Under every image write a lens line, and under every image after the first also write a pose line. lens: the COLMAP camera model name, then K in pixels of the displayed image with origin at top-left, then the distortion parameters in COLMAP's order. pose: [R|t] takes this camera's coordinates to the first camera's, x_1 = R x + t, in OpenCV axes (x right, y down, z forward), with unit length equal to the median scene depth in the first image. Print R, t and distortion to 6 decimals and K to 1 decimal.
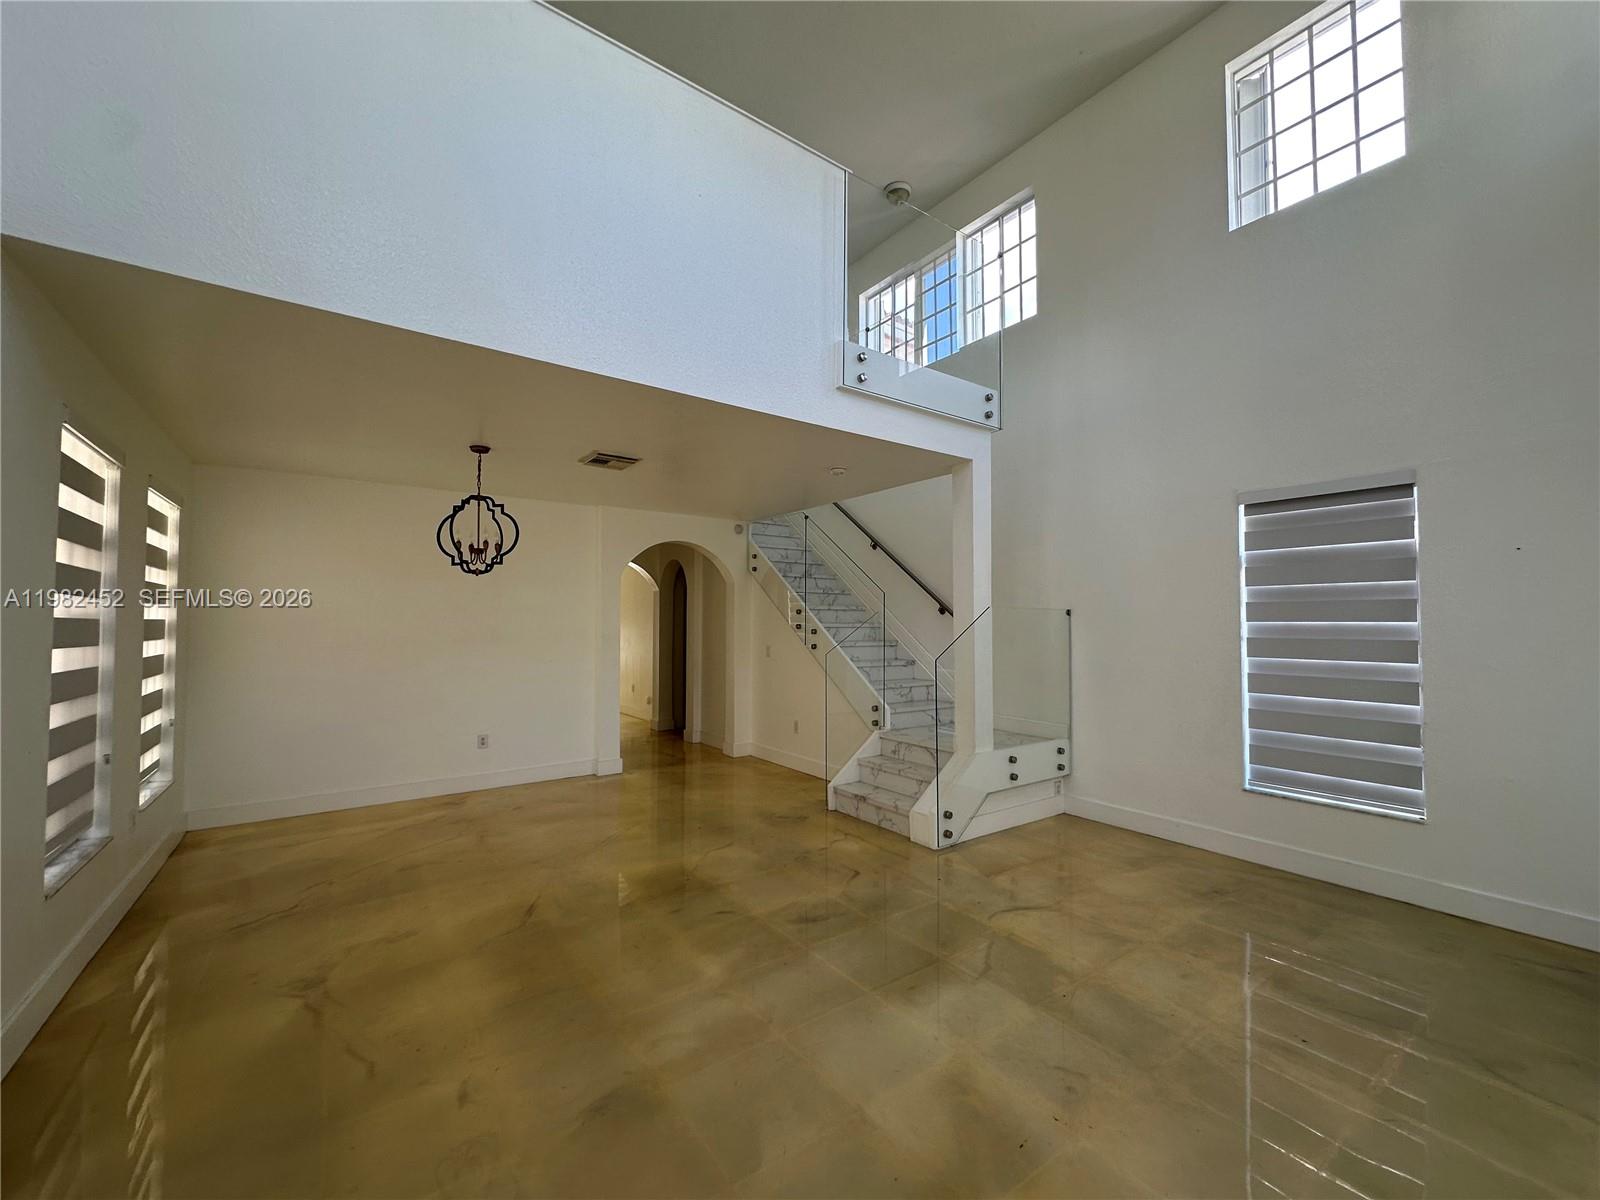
lens RADIAL K [[641.4, 0, 801.3], [0, 641.4, 601.6], [0, 0, 1]] dist [-0.002592, 0.000190]
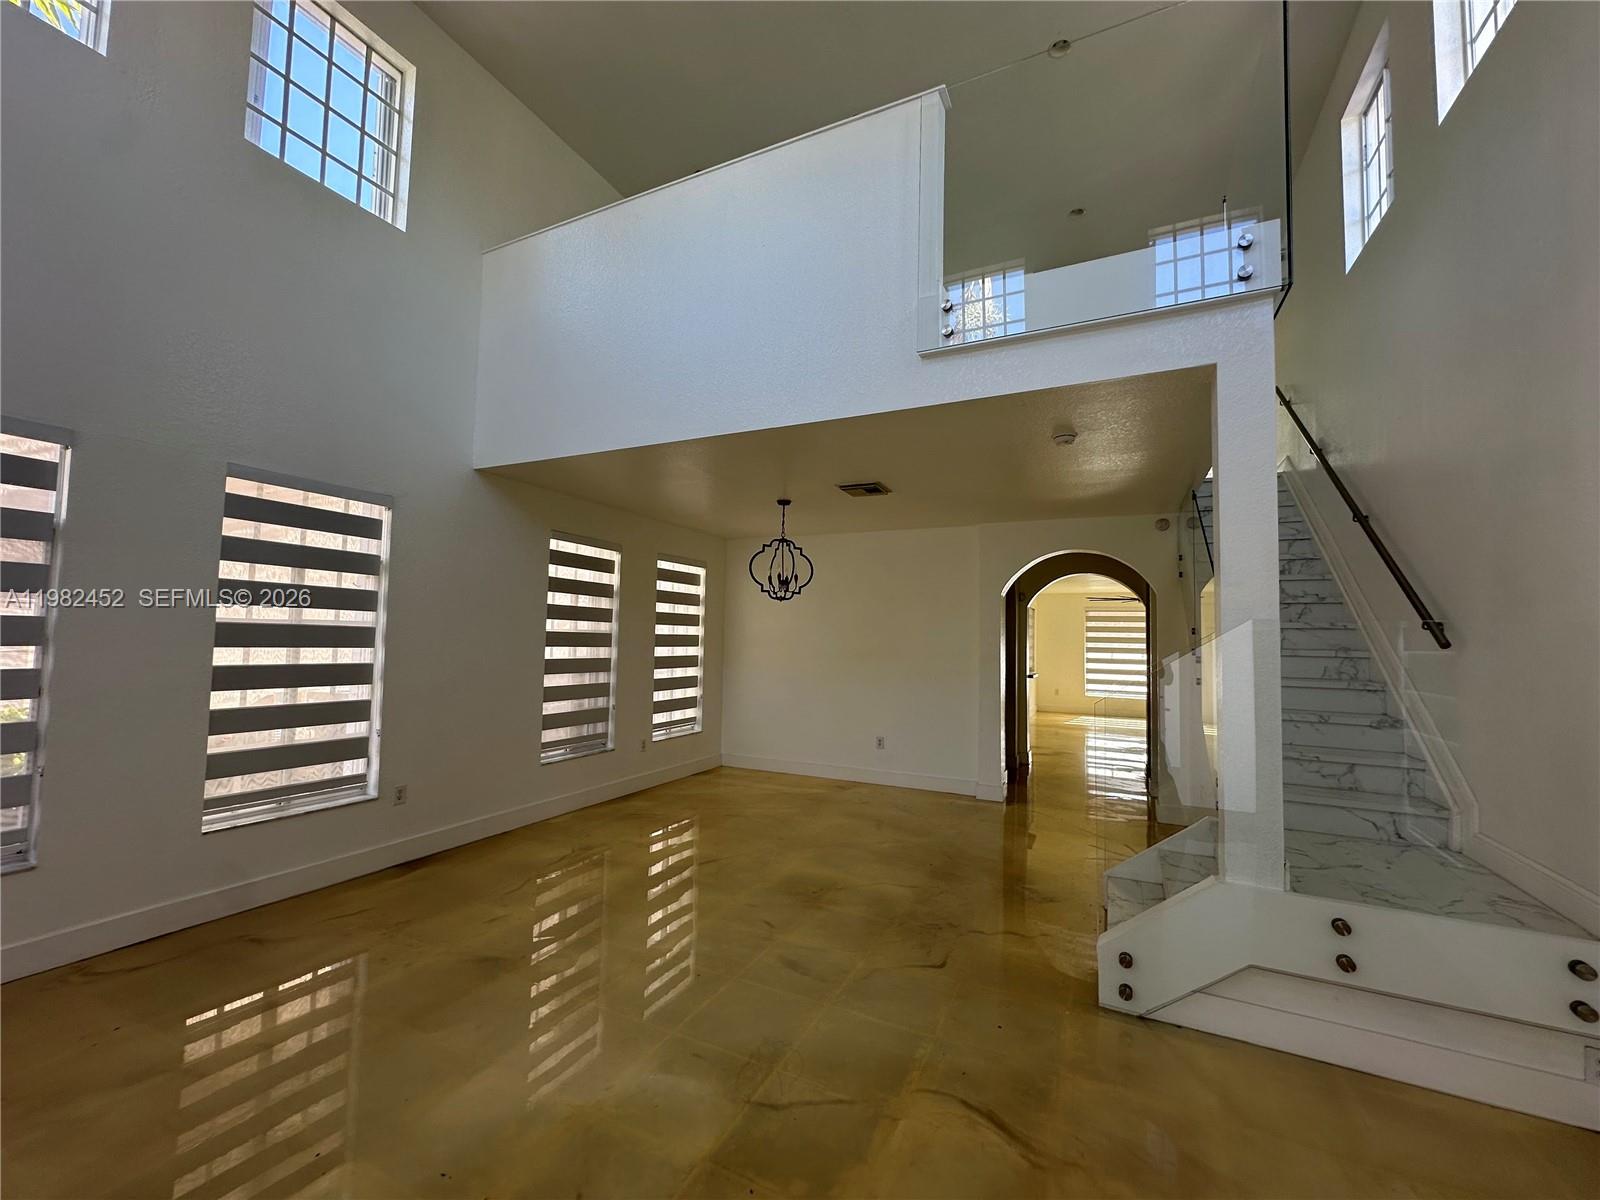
lens RADIAL K [[641.4, 0, 800.5], [0, 641.4, 600.2], [0, 0, 1]] dist [-0.002592, 0.000190]
pose [[0.466684, -0.044786, -0.883290, 0.636138], [0.008426, 0.998897, -0.046196, 0.016145], [0.884384, 0.014117, 0.466546, 0.436221]]
